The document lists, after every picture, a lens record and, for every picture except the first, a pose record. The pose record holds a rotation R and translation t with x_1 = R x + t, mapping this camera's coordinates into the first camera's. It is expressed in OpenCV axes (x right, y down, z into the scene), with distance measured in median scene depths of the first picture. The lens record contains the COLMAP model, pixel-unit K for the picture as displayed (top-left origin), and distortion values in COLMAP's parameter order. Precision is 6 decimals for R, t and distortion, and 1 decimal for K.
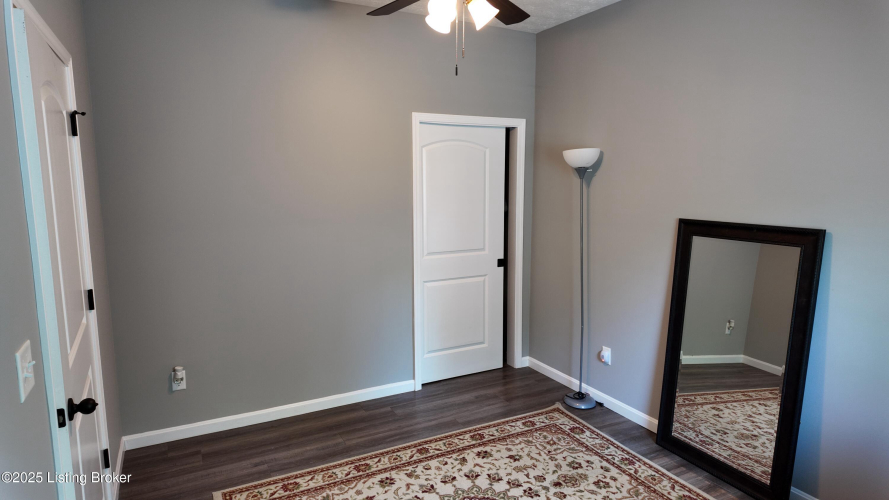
lens RADIAL K [[509.2, 0, 442.6], [0, 509.2, 253.7], [0, 0, 1]] dist [0.018588, -0.020124]
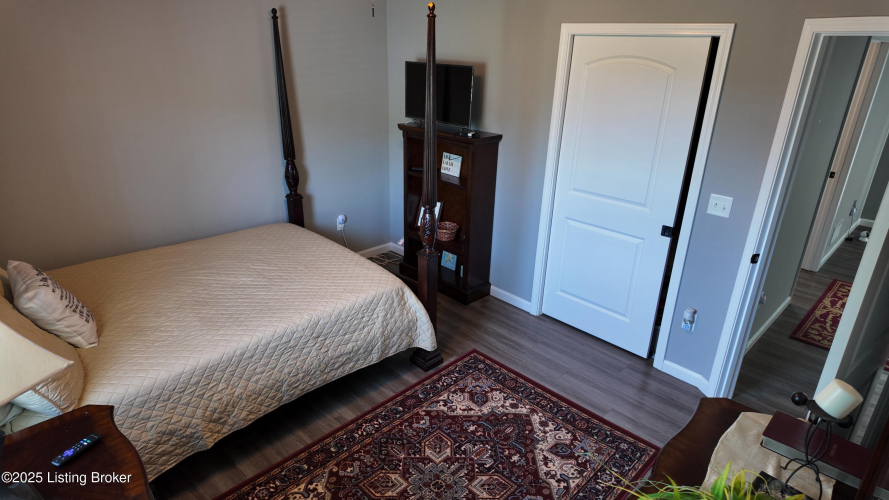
lens RADIAL K [[509.2, 0, 442.4], [0, 509.2, 247.6], [0, 0, 1]] dist [0.018588, -0.020124]
pose [[0.273001, 0.381690, -0.883053, 0.715314], [-0.155117, 0.923376, 0.351163, -0.176693], [0.949426, 0.041109, 0.311289, 0.484243]]
